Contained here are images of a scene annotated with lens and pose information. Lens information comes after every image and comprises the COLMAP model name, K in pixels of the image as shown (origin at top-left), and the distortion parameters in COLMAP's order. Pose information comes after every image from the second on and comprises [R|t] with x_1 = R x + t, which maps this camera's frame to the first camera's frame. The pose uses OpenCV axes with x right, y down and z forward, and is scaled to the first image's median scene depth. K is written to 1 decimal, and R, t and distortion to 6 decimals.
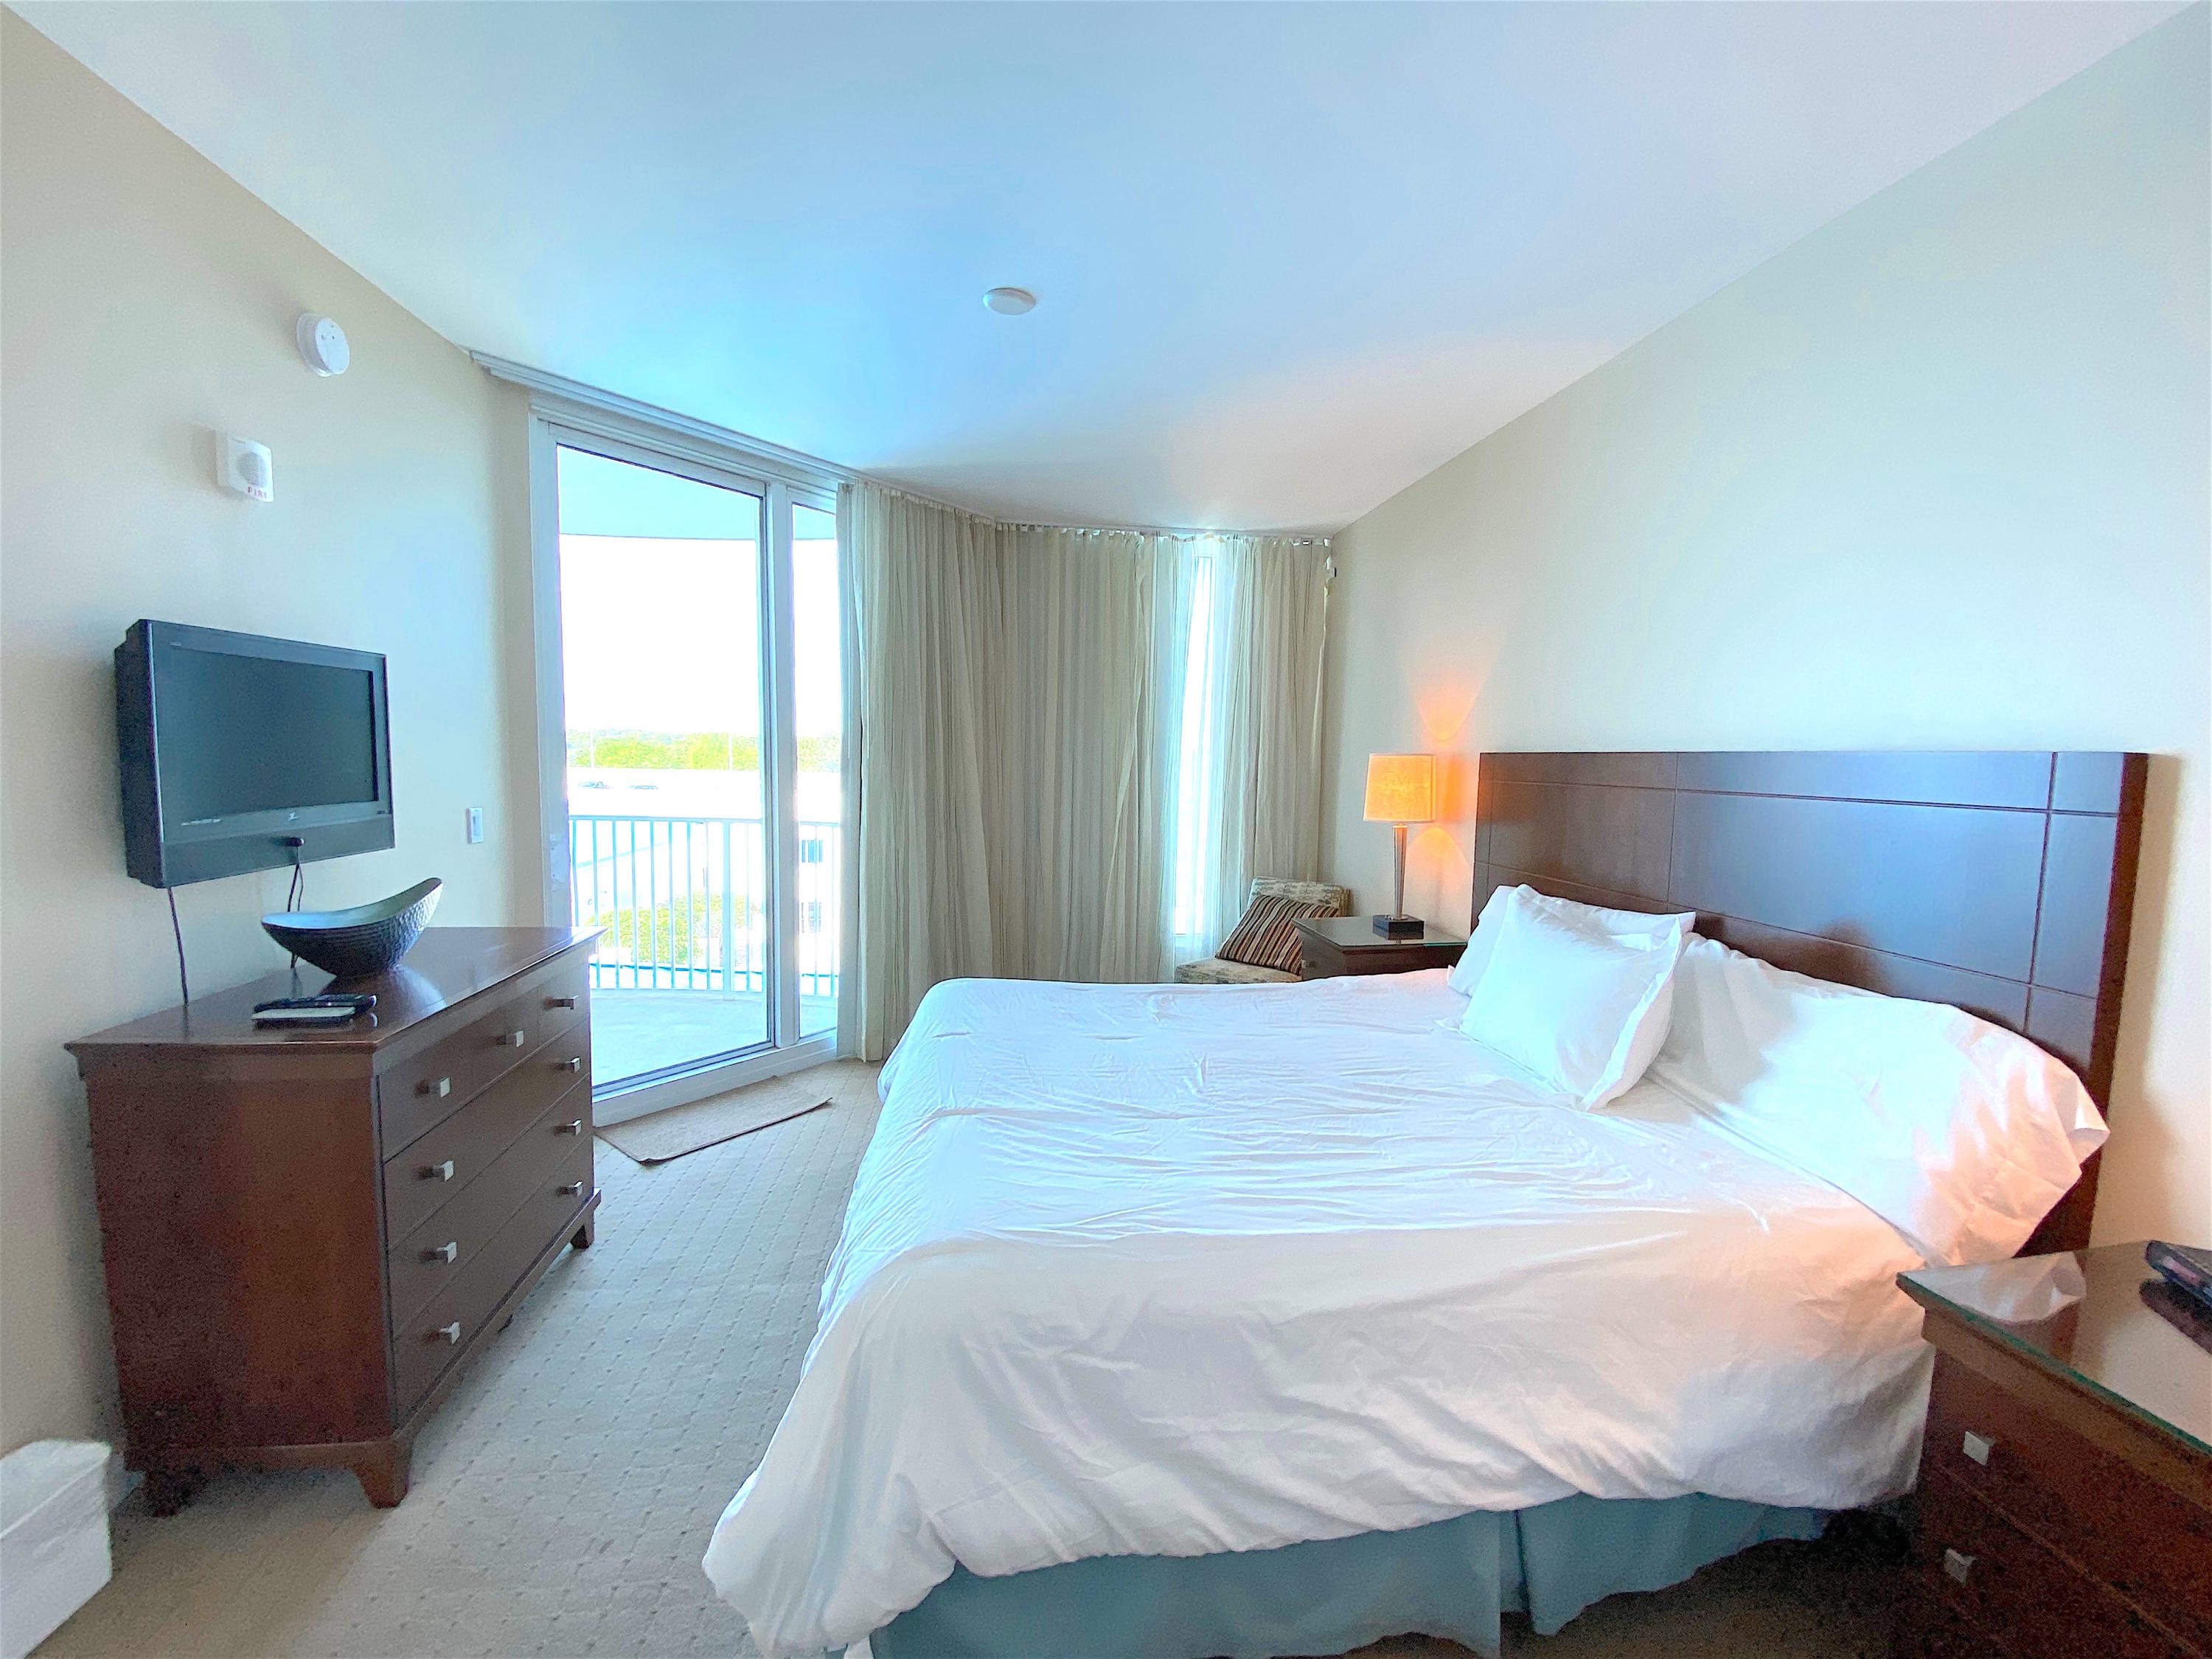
lens RADIAL K [[891.9, 0, 1106.0], [0, 891.9, 829.5], [0, 0, 1]] dist [0.021922, -0.019979]
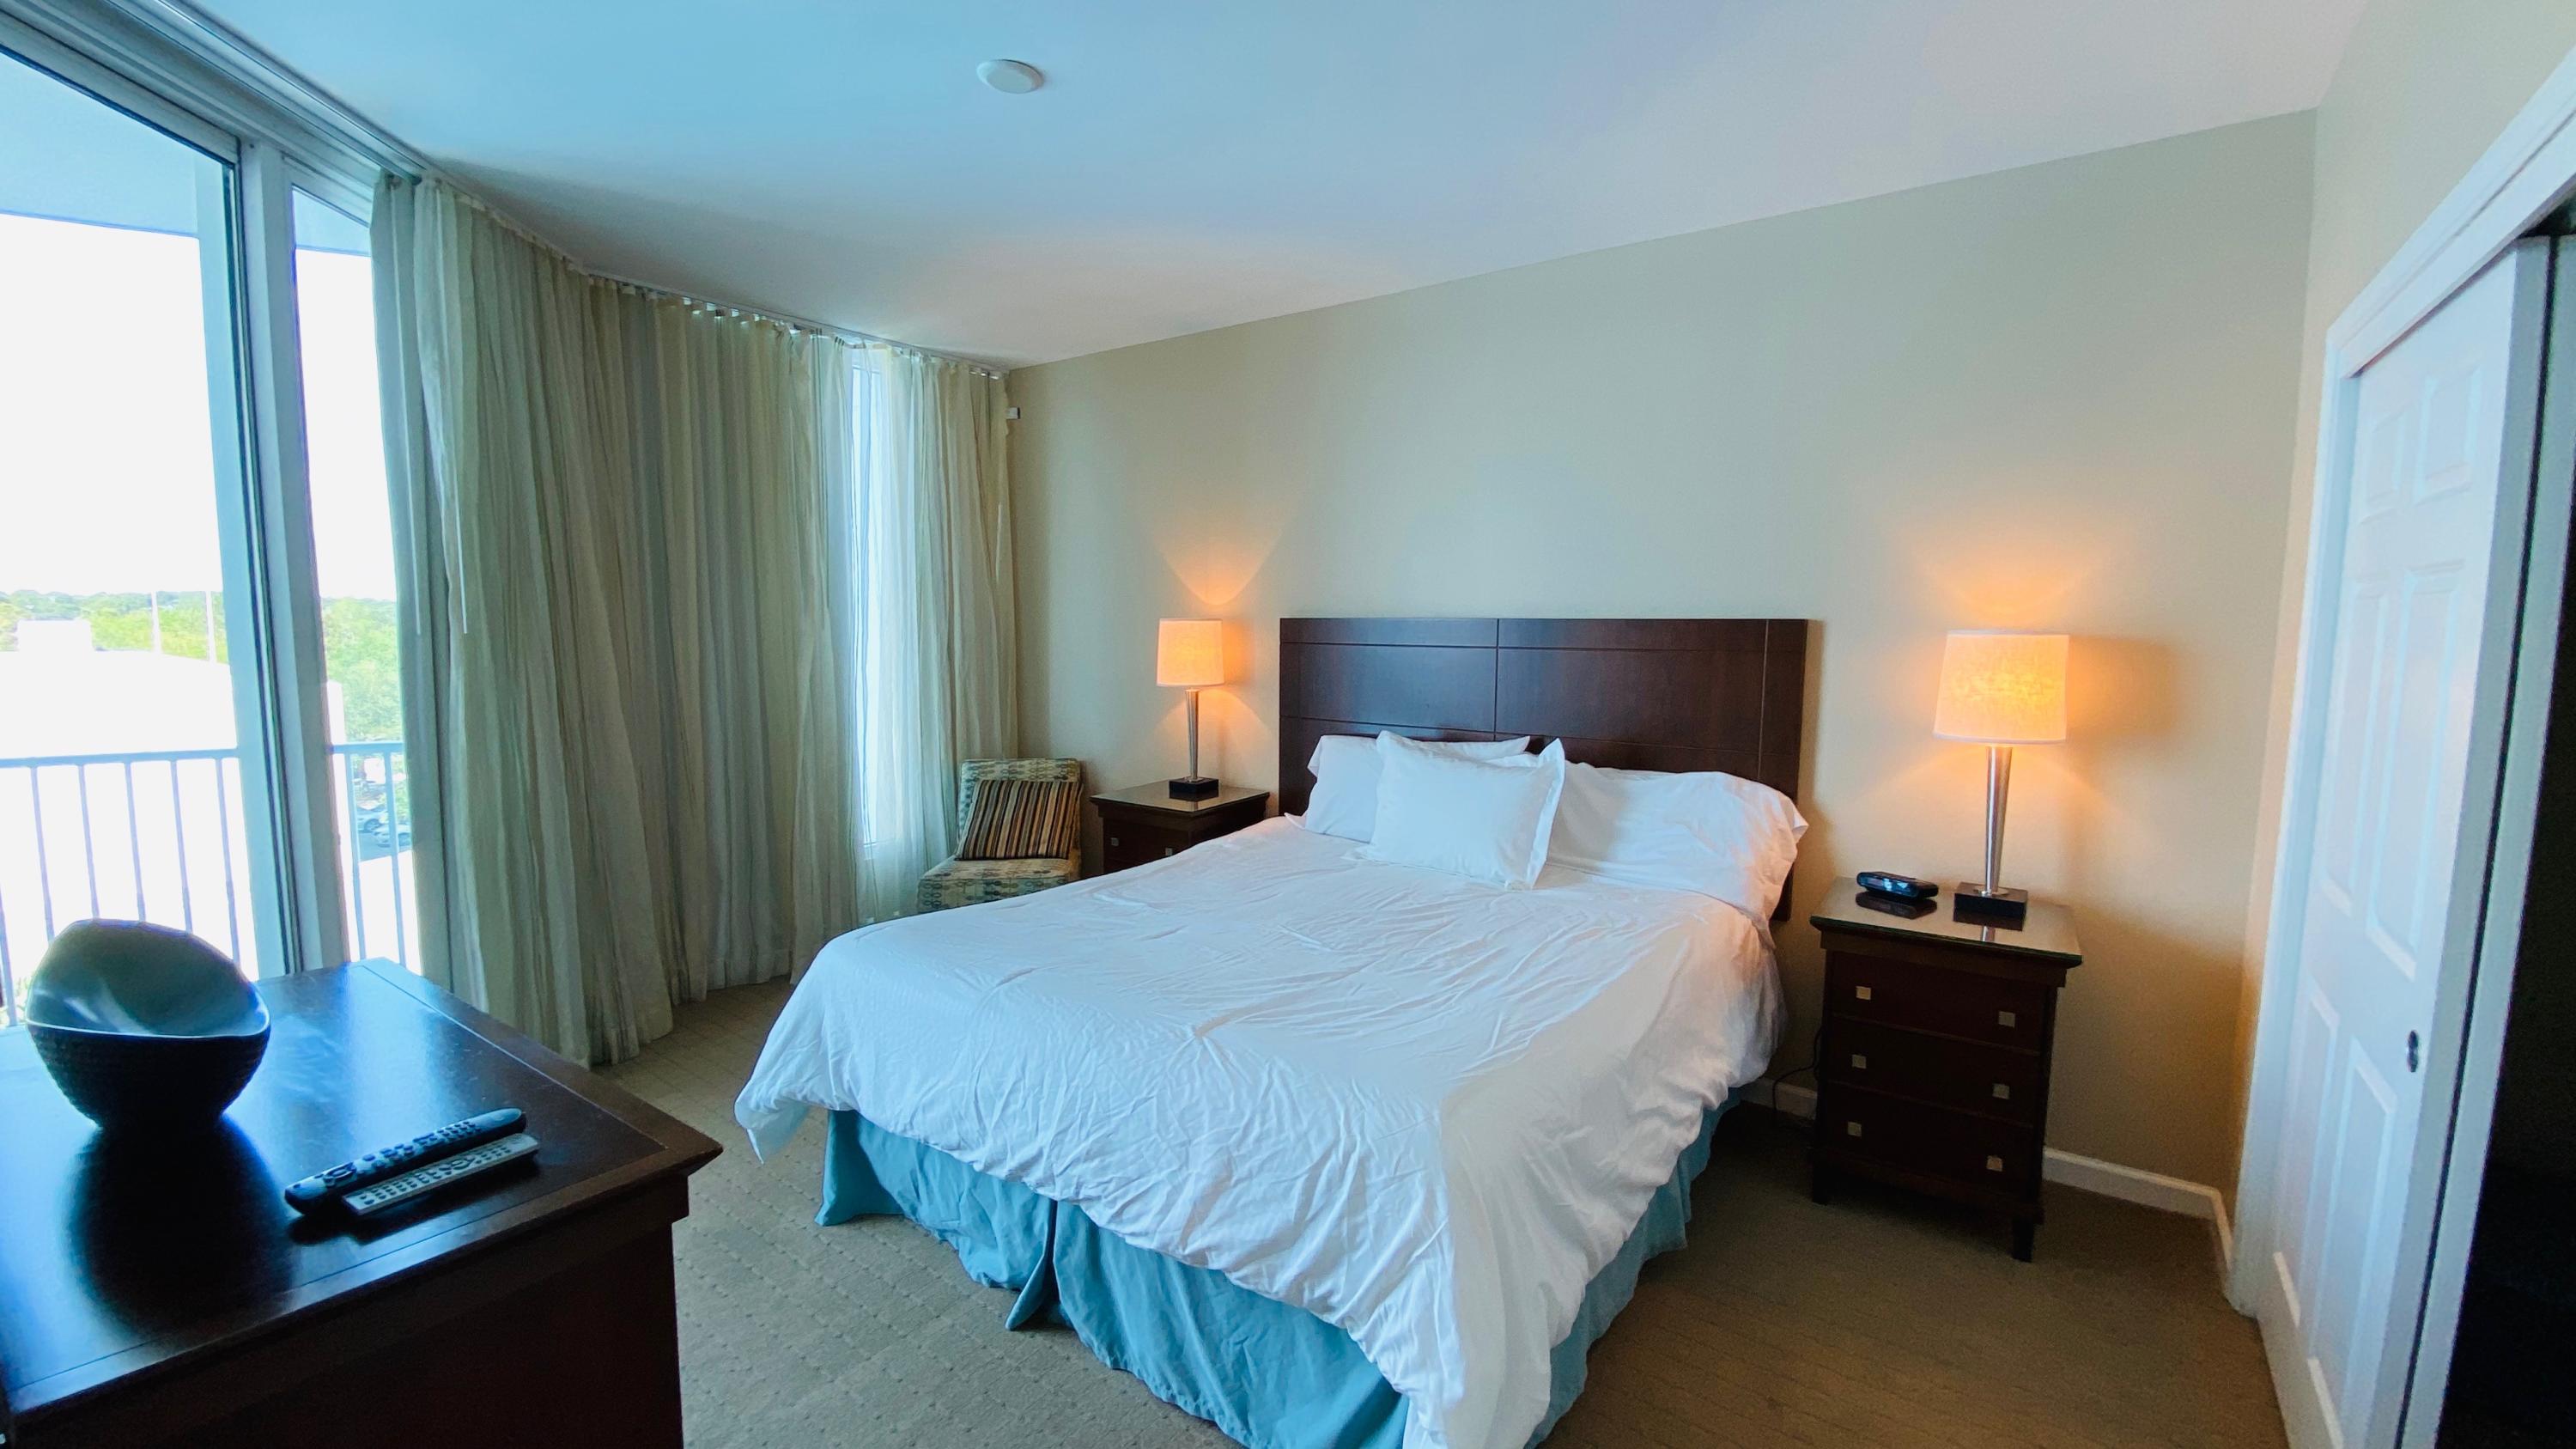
lens RADIAL K [[1044.0, 0, 1293.5], [0, 1044.0, 731.2], [0, 0, 1]] dist [0.039089, -0.031769]
pose [[0.683958, -0.092967, 0.723573, -0.449608], [0.066911, 0.995660, 0.064678, -0.025530], [-0.726446, 0.004177, 0.687211, 0.103075]]
